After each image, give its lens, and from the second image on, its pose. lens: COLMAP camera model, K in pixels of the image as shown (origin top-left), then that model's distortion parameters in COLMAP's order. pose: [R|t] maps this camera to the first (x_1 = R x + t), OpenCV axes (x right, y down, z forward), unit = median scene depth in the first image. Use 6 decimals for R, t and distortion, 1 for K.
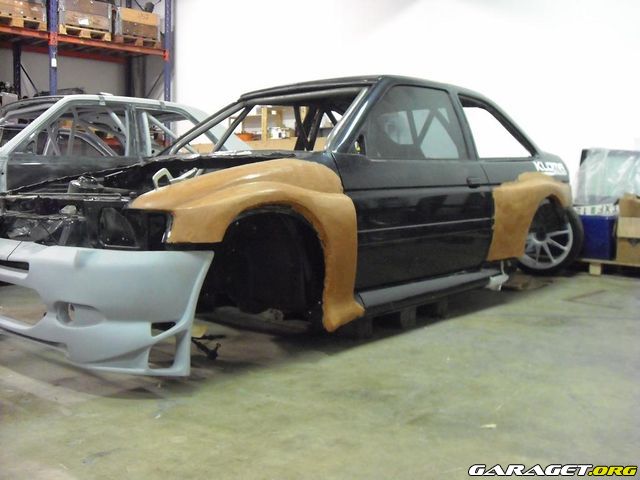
lens RADIAL K [[697.0, 0, 320.0], [0, 697.0, 240.0], [0, 0, 1]] dist [-0.231244, 0.301442]
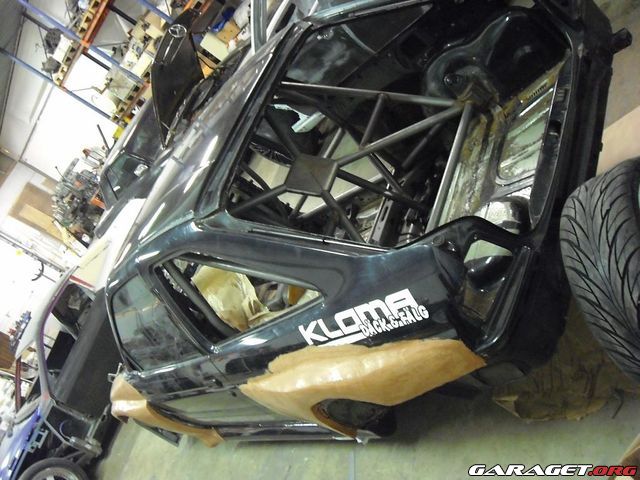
lens RADIAL K [[697.0, 0, 320.0], [0, 697.0, 240.0], [0, 0, 1]] dist [-0.231244, 0.301442]
pose [[0.086417, 0.462353, -0.882475, 1.053413], [0.726392, 0.576980, 0.373429, -0.472101], [0.681827, -0.673293, -0.285989, 1.746032]]
